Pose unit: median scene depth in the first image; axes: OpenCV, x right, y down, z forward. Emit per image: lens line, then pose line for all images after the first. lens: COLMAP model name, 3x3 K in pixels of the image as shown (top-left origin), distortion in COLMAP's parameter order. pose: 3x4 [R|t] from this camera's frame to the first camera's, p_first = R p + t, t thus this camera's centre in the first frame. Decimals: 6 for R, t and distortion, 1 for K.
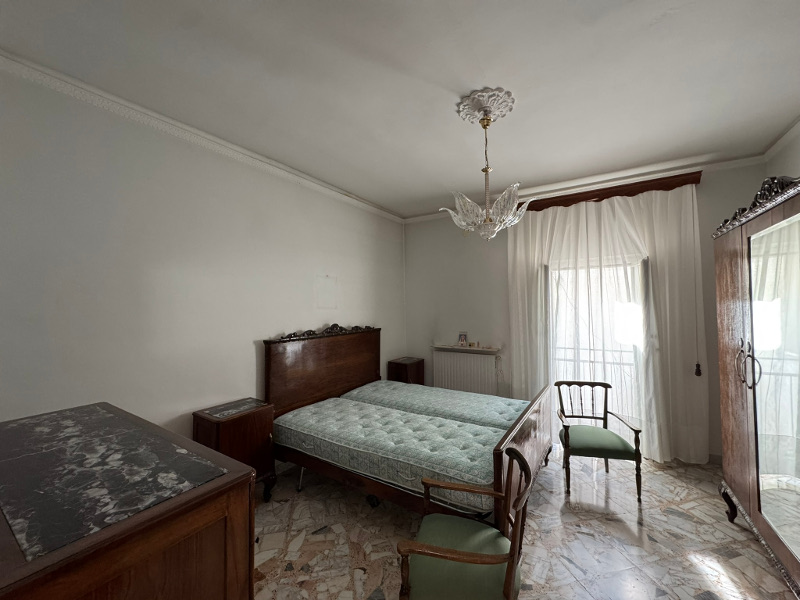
lens RADIAL K [[318.9, 0, 398.8], [0, 318.9, 297.9], [0, 0, 1]] dist [-0.001948, -0.000135]
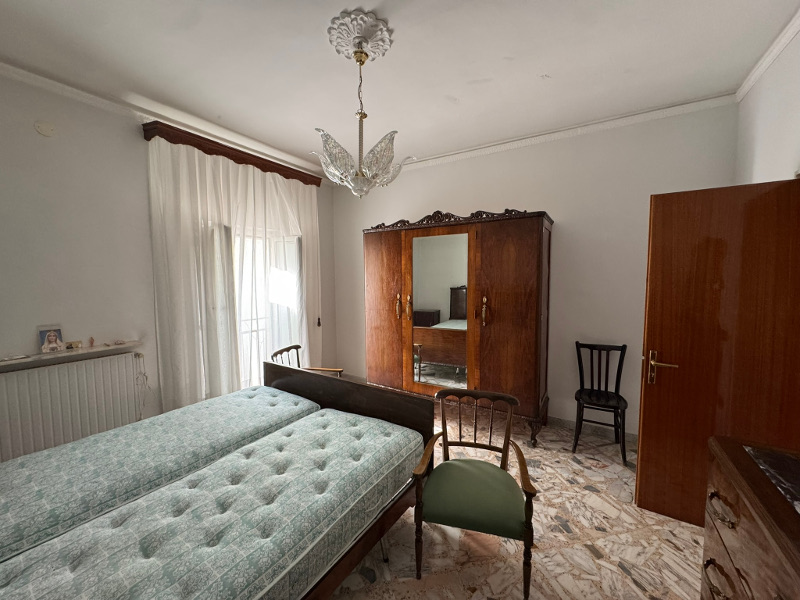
lens RADIAL K [[318.9, 0, 398.6], [0, 318.9, 301.8], [0, 0, 1]] dist [-0.001948, -0.000135]
pose [[-0.006059, -0.068863, 0.997608, -0.453607], [-0.023864, 0.997352, 0.068701, 0.030642], [-0.999697, -0.023391, -0.007686, 0.646761]]
